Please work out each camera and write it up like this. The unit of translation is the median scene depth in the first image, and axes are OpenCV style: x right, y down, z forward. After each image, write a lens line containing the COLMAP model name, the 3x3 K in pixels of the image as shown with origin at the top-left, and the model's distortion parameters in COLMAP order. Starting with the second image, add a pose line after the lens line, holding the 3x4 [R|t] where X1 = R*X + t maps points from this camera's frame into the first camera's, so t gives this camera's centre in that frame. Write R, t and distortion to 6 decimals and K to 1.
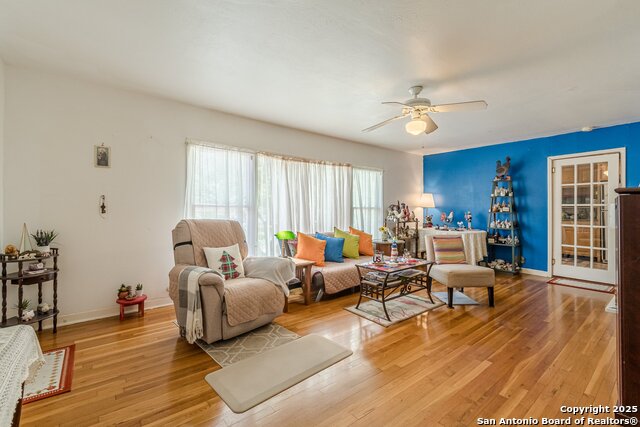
lens RADIAL K [[284.3, 0, 322.6], [0, 284.3, 210.8], [0, 0, 1]] dist [0.003709, -0.000078]
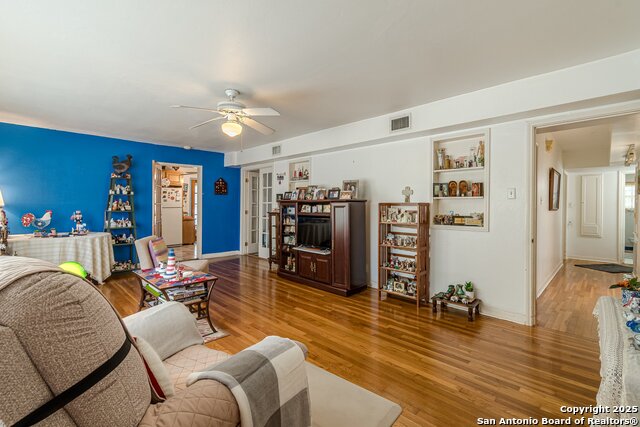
lens RADIAL K [[284.3, 0, 323.5], [0, 284.3, 211.8], [0, 0, 1]] dist [0.003709, -0.000078]
pose [[-0.106733, -0.019728, 0.994092, -0.457401], [0.005339, 0.999777, 0.020414, -0.008786], [-0.994273, 0.007486, -0.106604, 0.489836]]
